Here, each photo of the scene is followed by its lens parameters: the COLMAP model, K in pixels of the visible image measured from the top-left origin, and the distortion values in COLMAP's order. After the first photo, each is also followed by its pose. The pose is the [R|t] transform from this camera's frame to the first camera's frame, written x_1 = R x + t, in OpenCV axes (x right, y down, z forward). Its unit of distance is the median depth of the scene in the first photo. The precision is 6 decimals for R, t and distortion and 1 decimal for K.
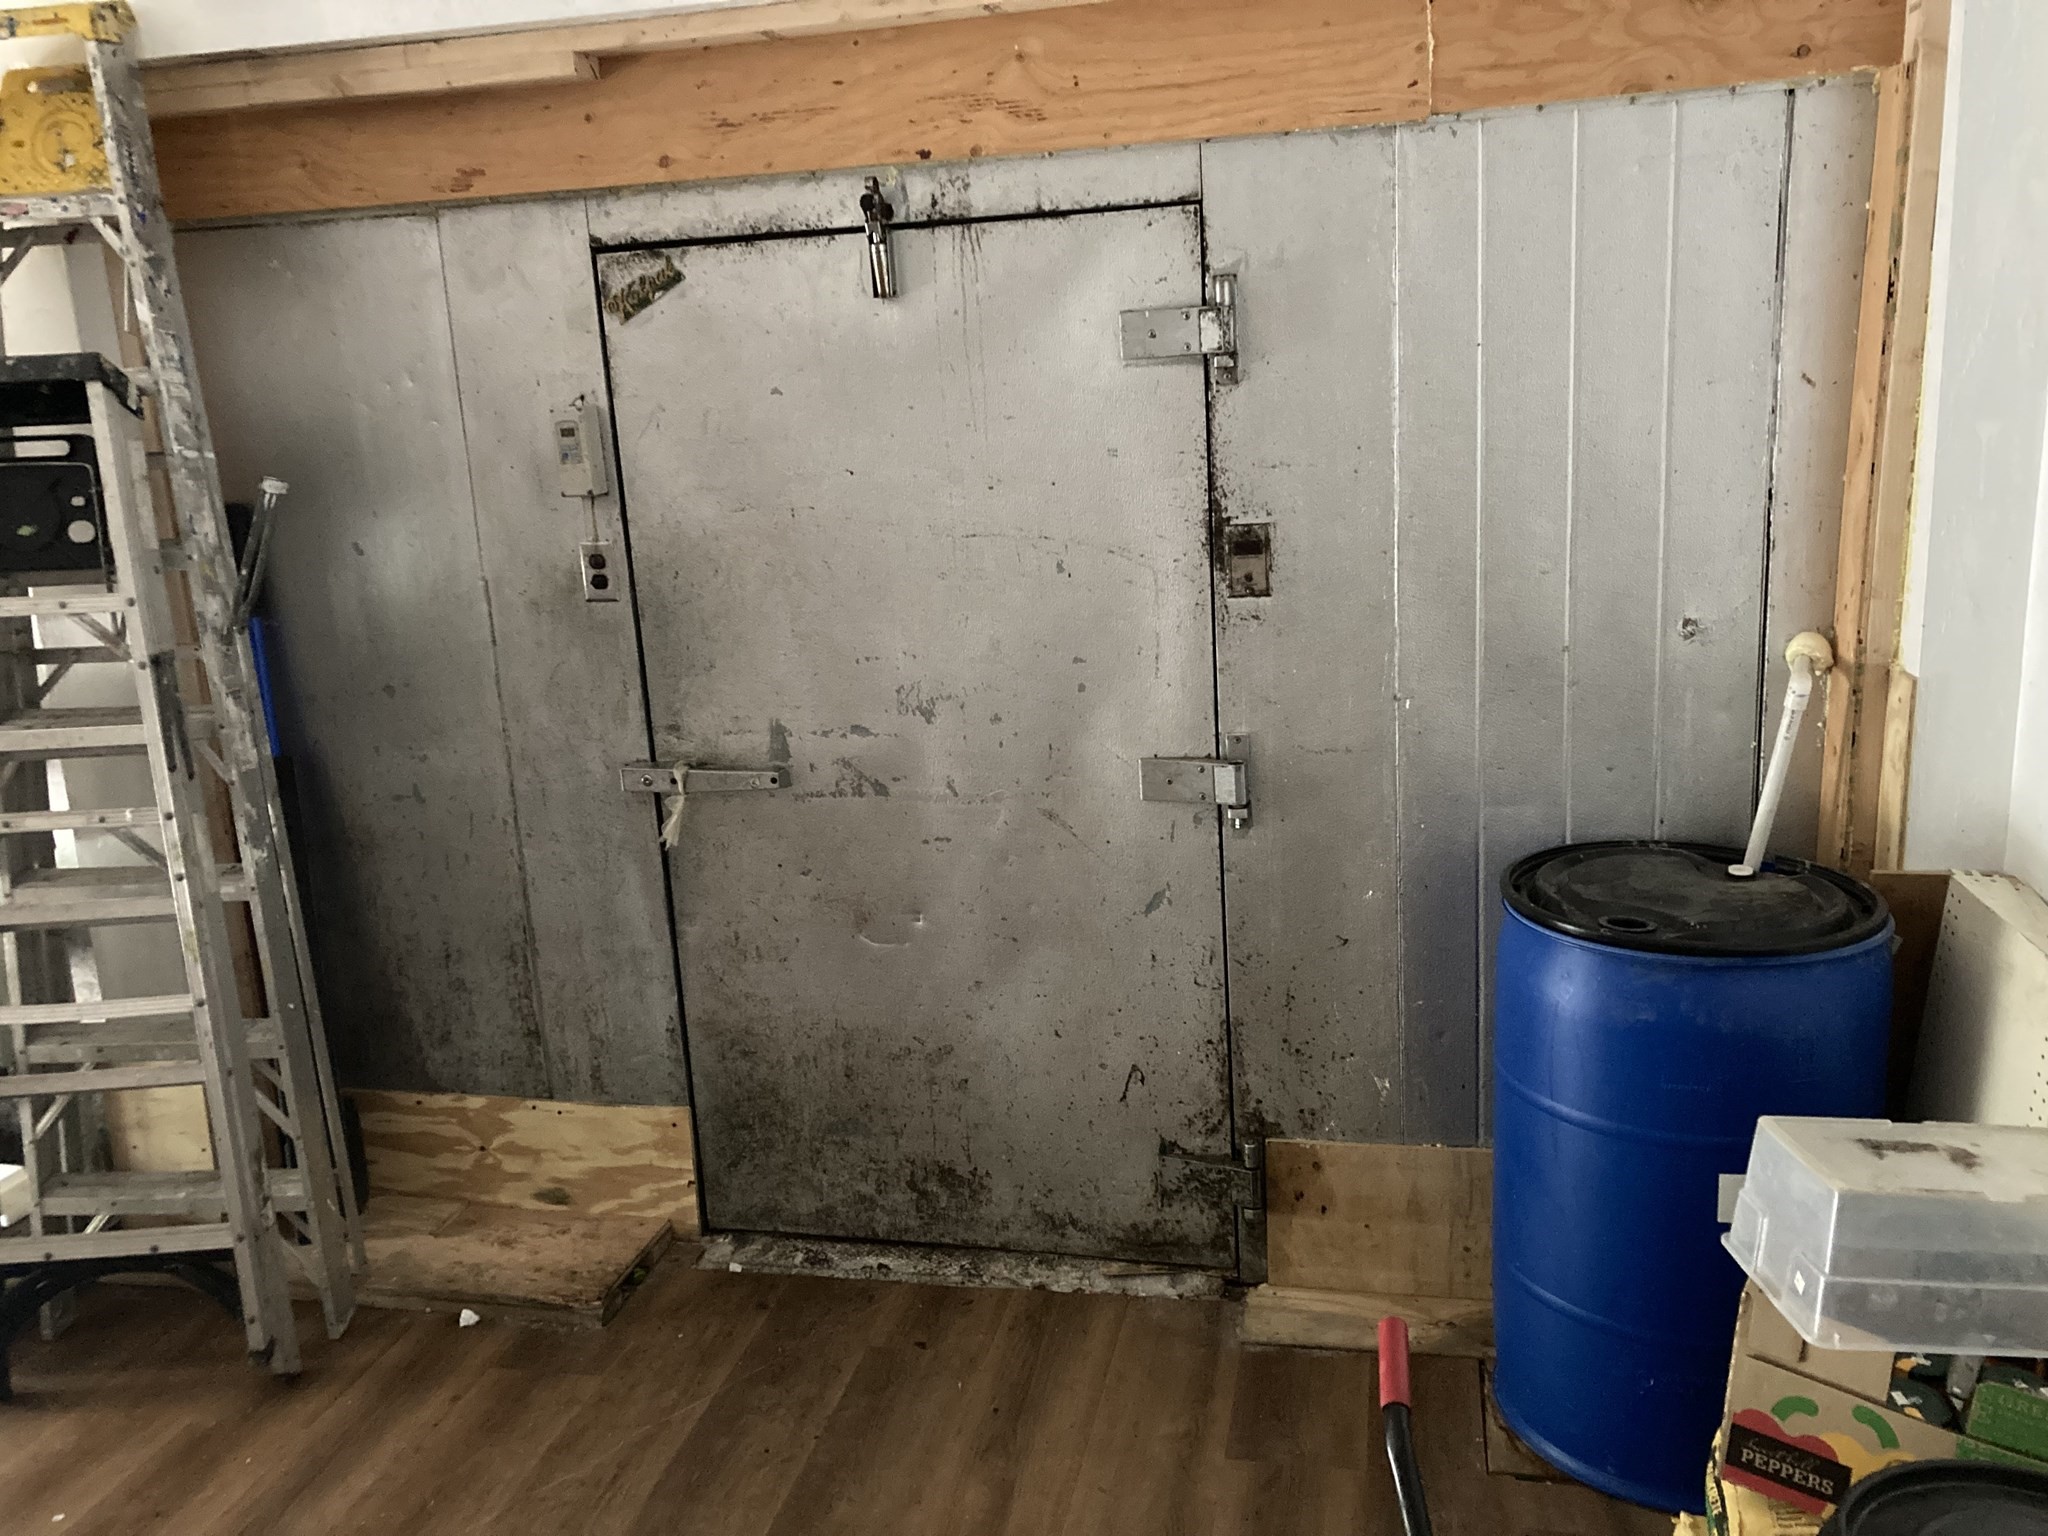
lens RADIAL K [[1670.7, 0, 1009.9], [0, 1670.7, 765.9], [0, 0, 1]] dist [0.034627, -0.007319]
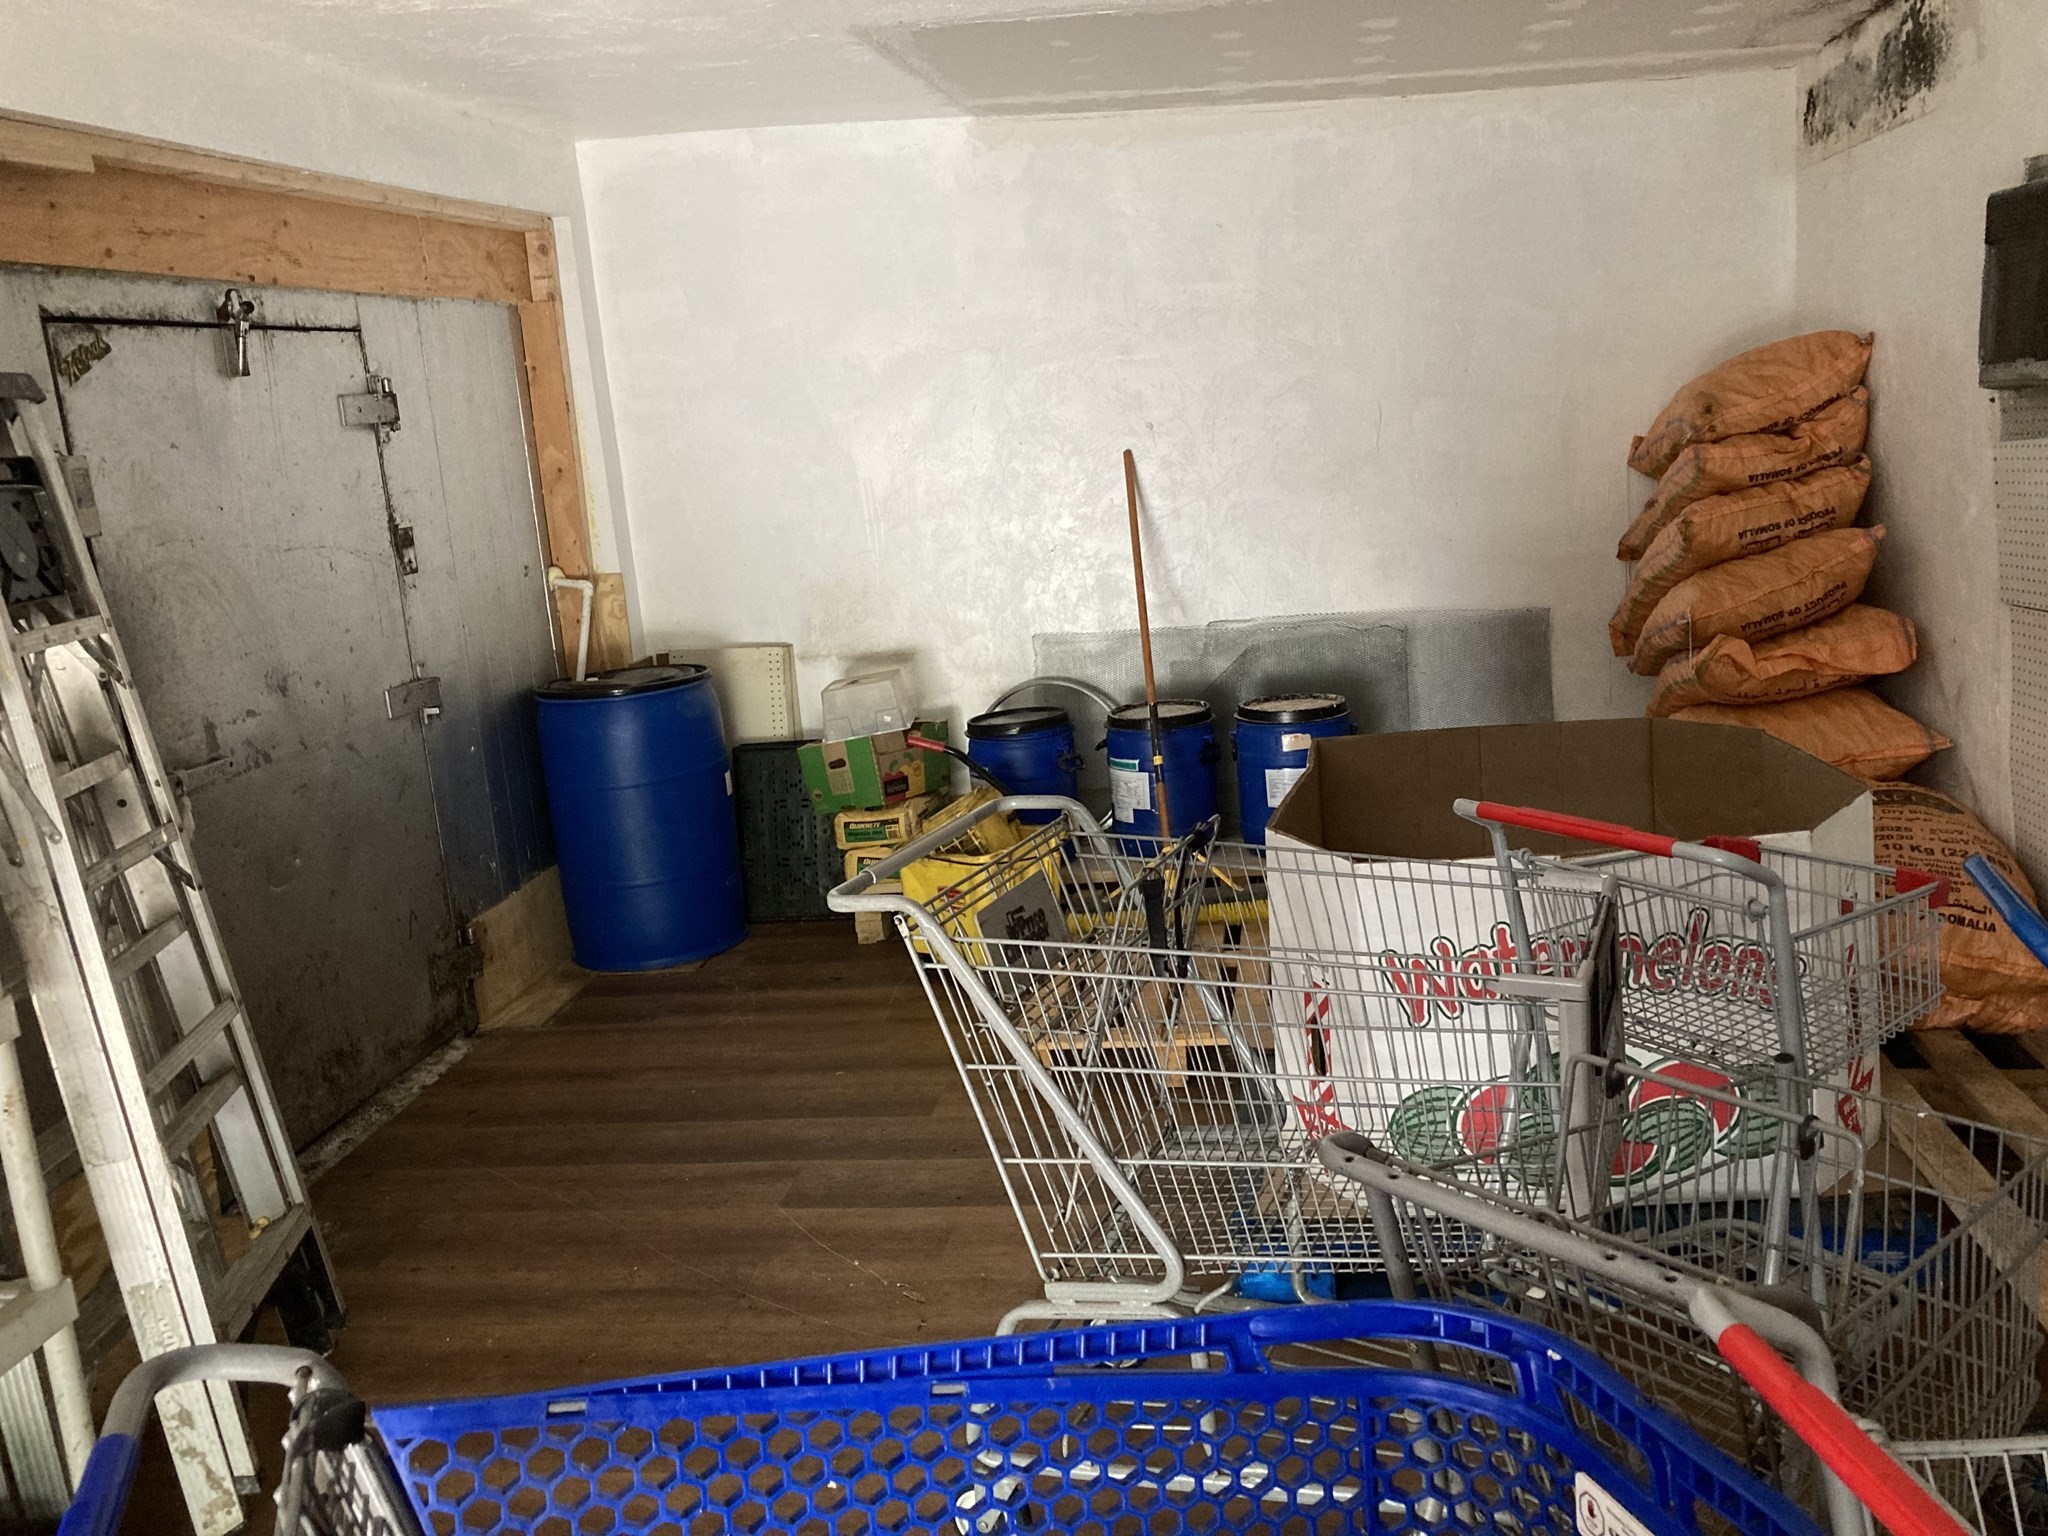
lens RADIAL K [[1670.7, 0, 1009.9], [0, 1670.7, 765.9], [0, 0, 1]] dist [0.034627, -0.007319]
pose [[-0.058644, -0.156493, 0.985937, -1.461972], [0.322437, 0.931731, 0.167068, -0.012730], [-0.944773, 0.327700, -0.004181, 0.507530]]
